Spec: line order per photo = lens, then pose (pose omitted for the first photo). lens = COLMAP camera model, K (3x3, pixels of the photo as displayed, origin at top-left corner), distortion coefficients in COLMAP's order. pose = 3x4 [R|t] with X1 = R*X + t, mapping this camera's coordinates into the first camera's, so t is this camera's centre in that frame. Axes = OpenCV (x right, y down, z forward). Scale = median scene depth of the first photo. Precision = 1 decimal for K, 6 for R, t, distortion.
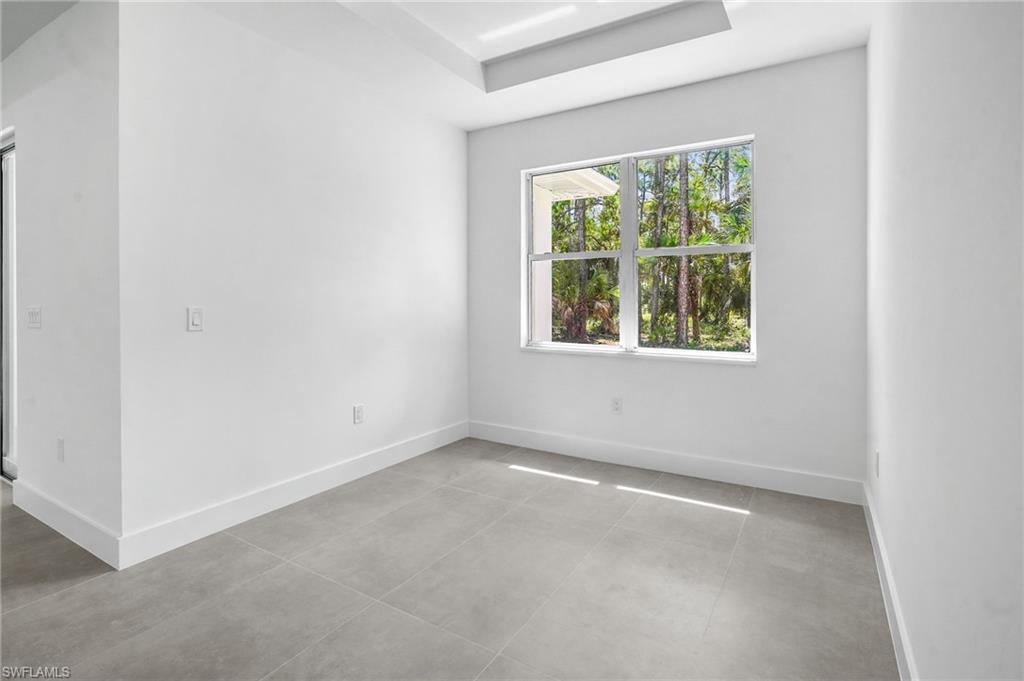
lens RADIAL K [[502.6, 0, 504.8], [0, 502.6, 308.7], [0, 0, 1]] dist [-0.004712, -0.000433]
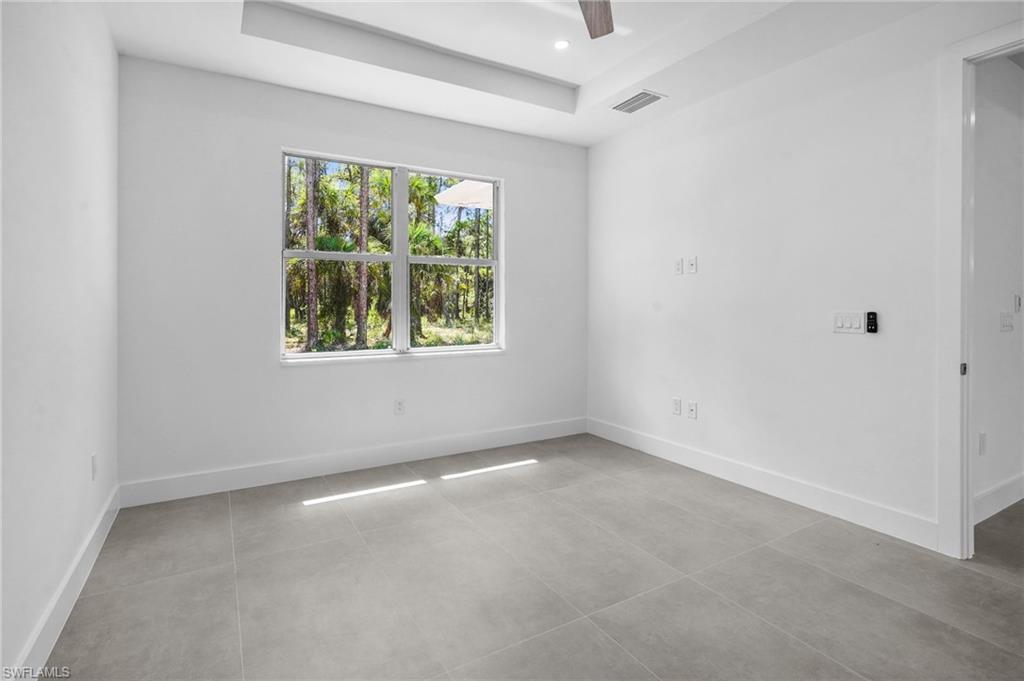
lens RADIAL K [[487.1, 0, 508.0], [0, 487.1, 306.8], [0, 0, 1]] dist [-0.002602, -0.000195]
pose [[0.478394, -0.001862, 0.878143, -0.593686], [0.010813, 0.999934, -0.003770, -0.004992], [-0.878079, 0.011299, 0.478383, 0.355355]]
